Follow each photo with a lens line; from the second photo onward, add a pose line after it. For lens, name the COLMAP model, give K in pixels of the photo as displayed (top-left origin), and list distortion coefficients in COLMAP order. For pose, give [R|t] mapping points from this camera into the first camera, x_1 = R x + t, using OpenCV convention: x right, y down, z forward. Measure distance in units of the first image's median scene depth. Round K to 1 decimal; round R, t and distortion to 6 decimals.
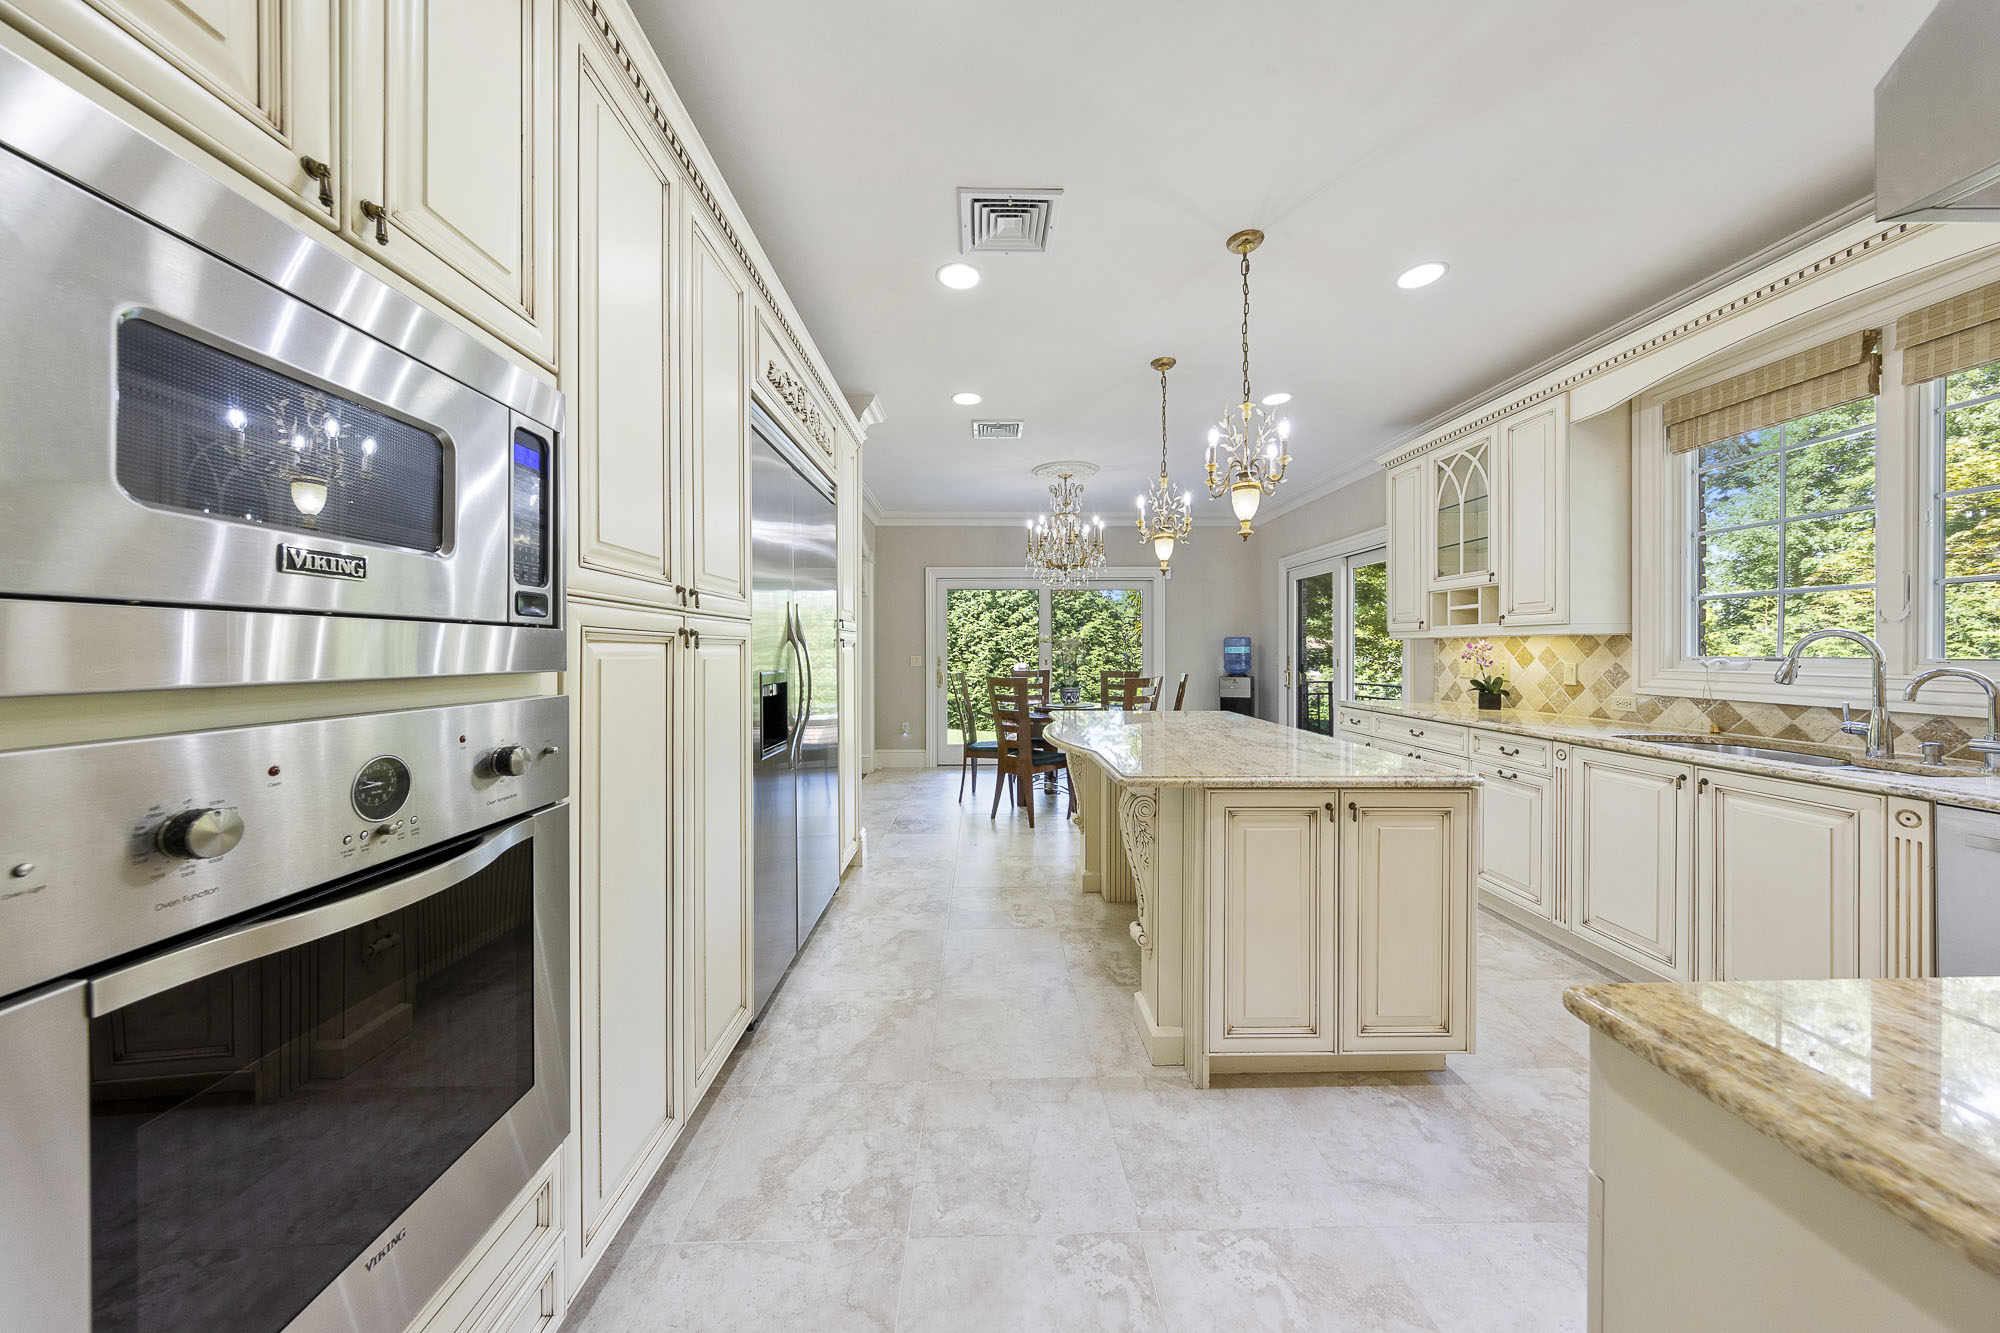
lens RADIAL K [[634.5, 0, 992.6], [0, 634.5, 649.9], [0, 0, 1]] dist [0.002778, -0.001137]
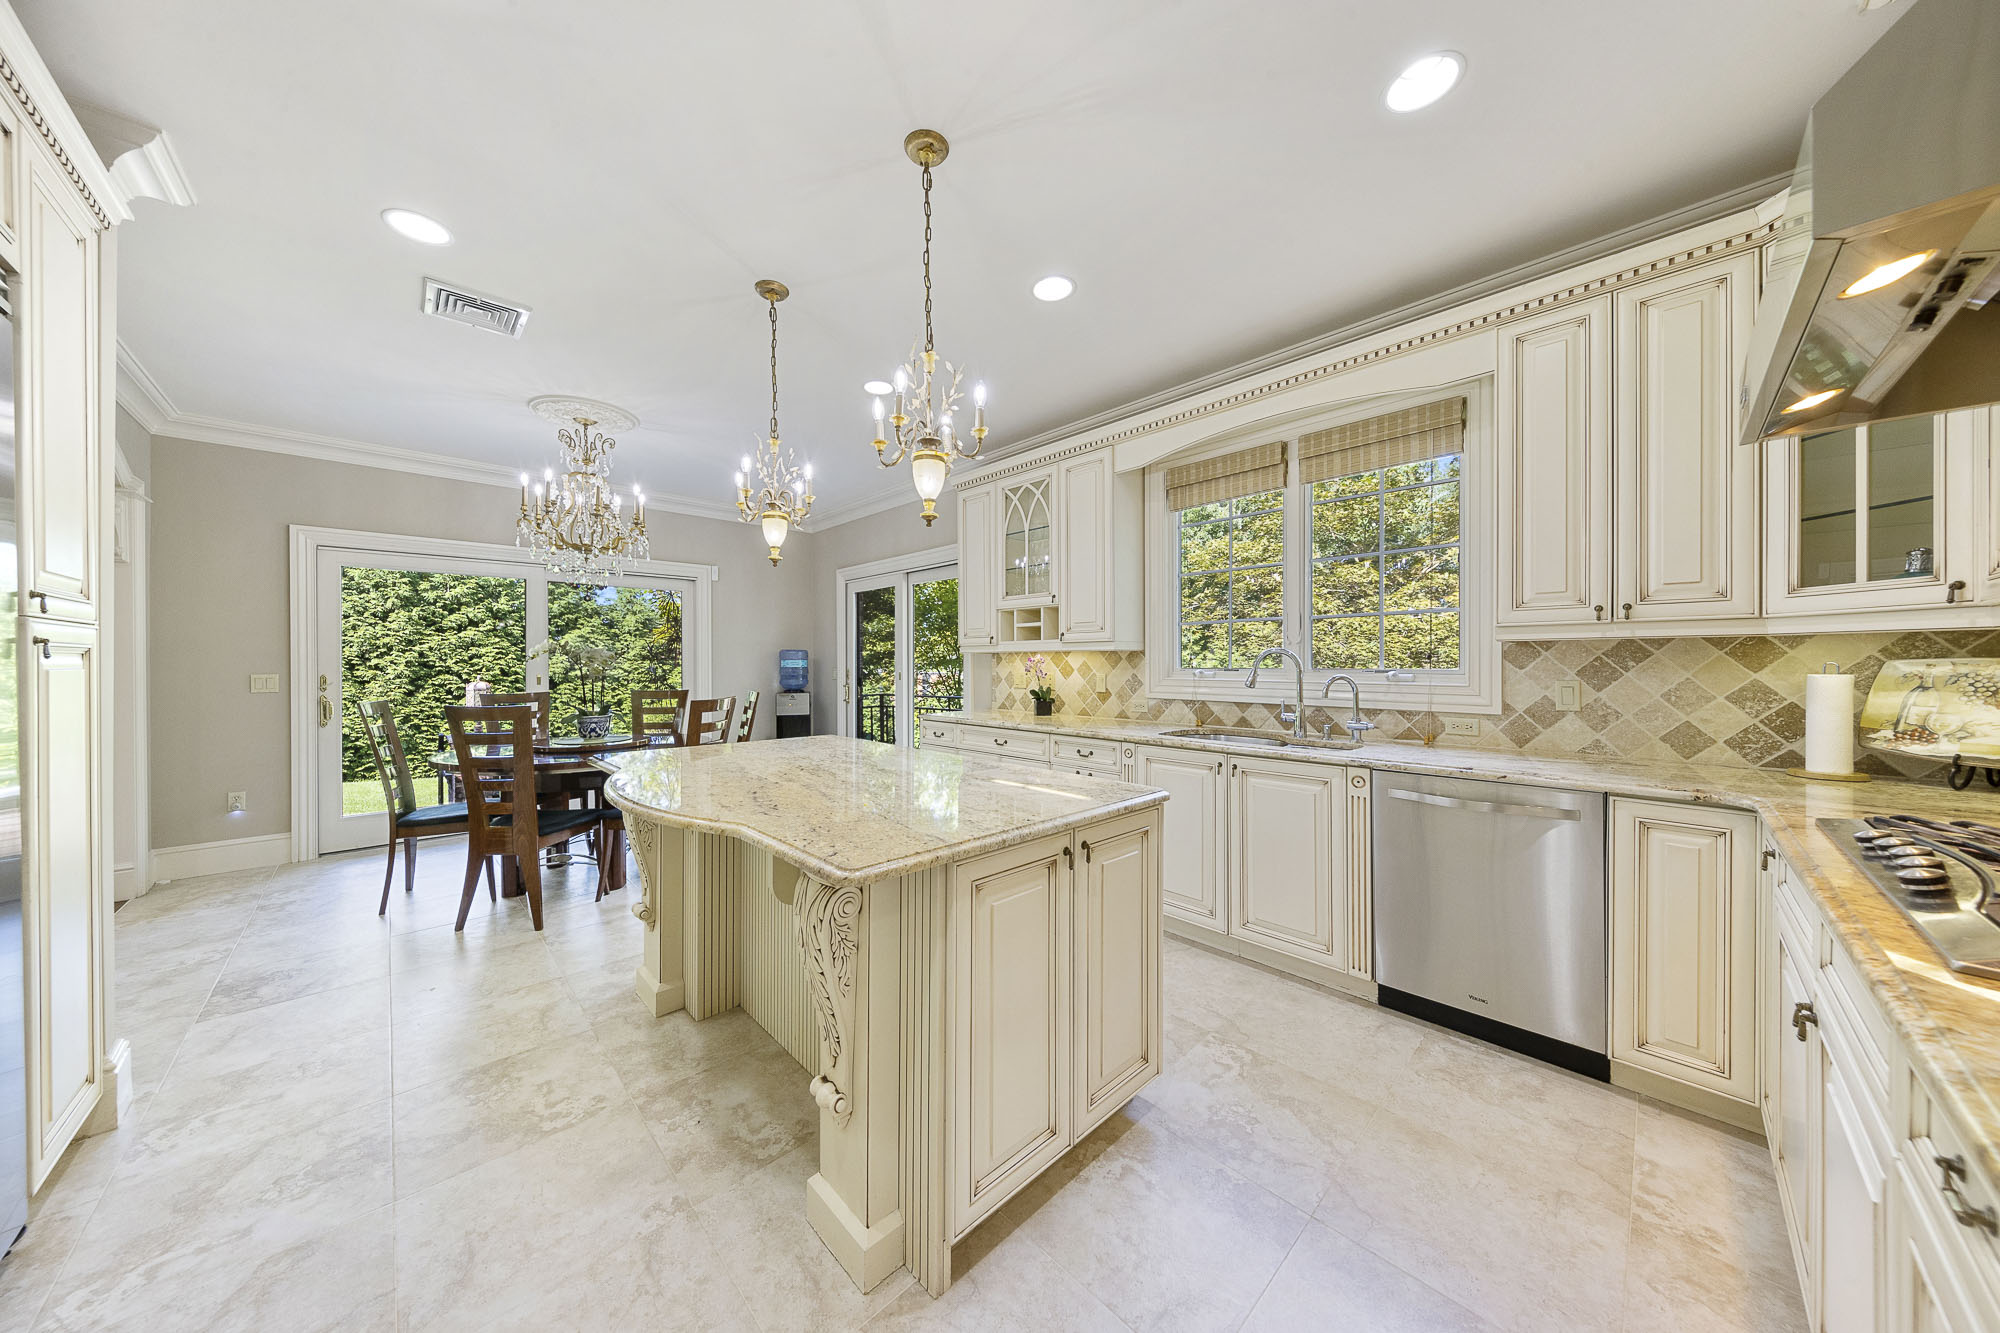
lens RADIAL K [[634.5, 0, 993.6], [0, 634.5, 663.2], [0, 0, 1]] dist [0.002778, -0.001137]
pose [[0.733311, -0.000159, 0.679893, -0.053368], [0.000728, 1.000000, -0.000550, 0.000640], [-0.679893, 0.000898, 0.733311, 0.235148]]
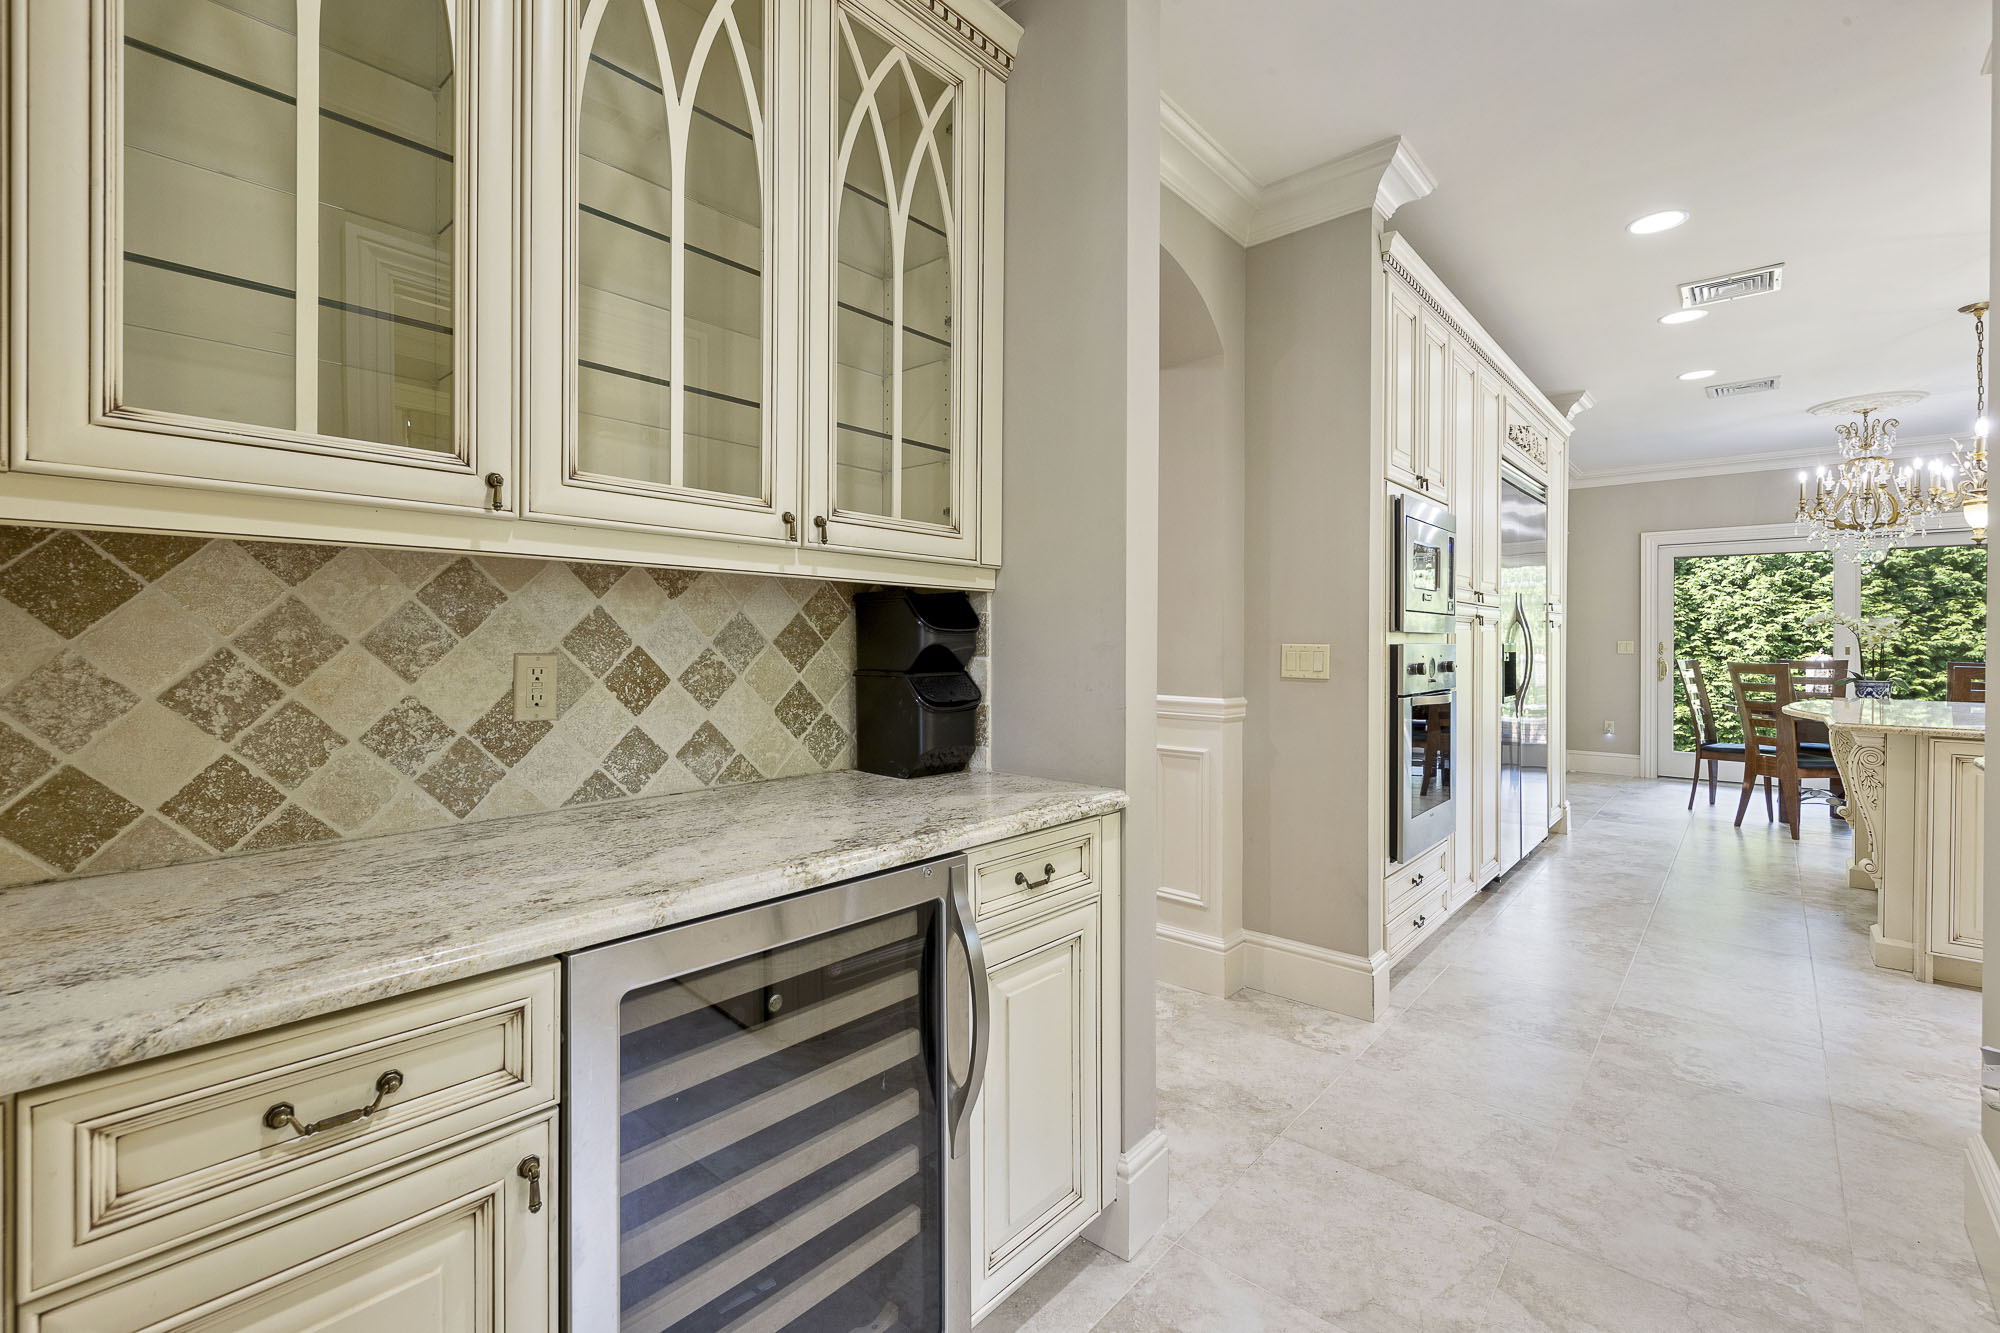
lens RADIAL K [[858.8, 0, 990.1], [0, 858.8, 637.4], [0, 0, 1]] dist [-0.000495, -0.000316]
pose [[0.732038, 0.004731, -0.681248, 0.069628], [-0.005190, 0.999986, 0.001368, 0.015374], [0.681244, 0.002534, 0.732052, -0.755414]]
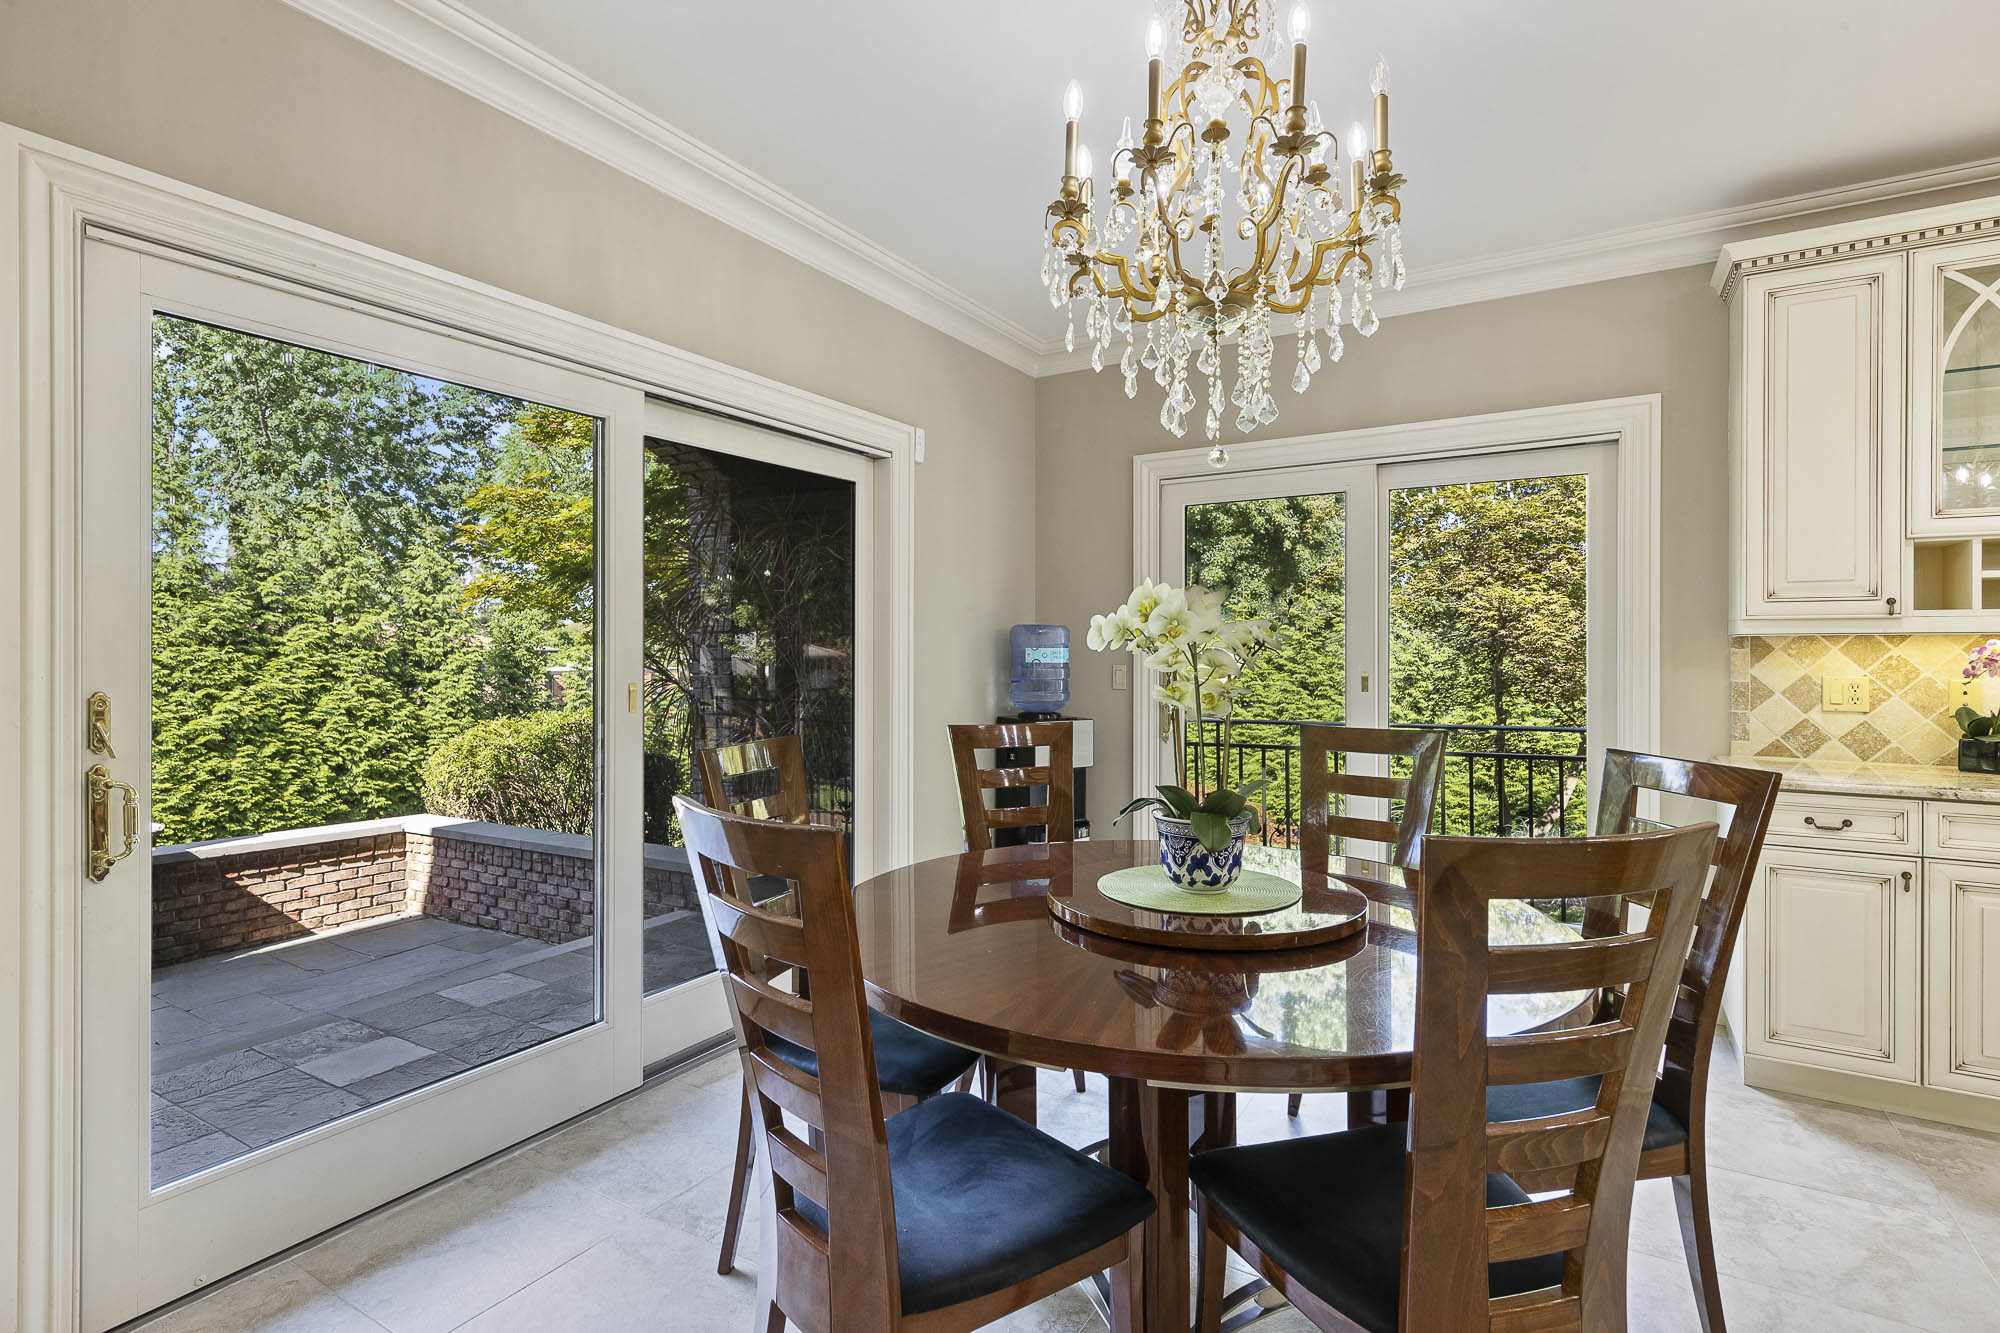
lens RADIAL K [[980.8, 0, 999.5], [0, 980.8, 656.9], [0, 0, 1]] dist [-0.006553, -0.000567]
pose [[0.533542, 0.001682, 0.845772, -0.335436], [-0.004787, 0.999988, 0.001031, 0.000452], [-0.845760, -0.004599, 0.533544, 1.287624]]
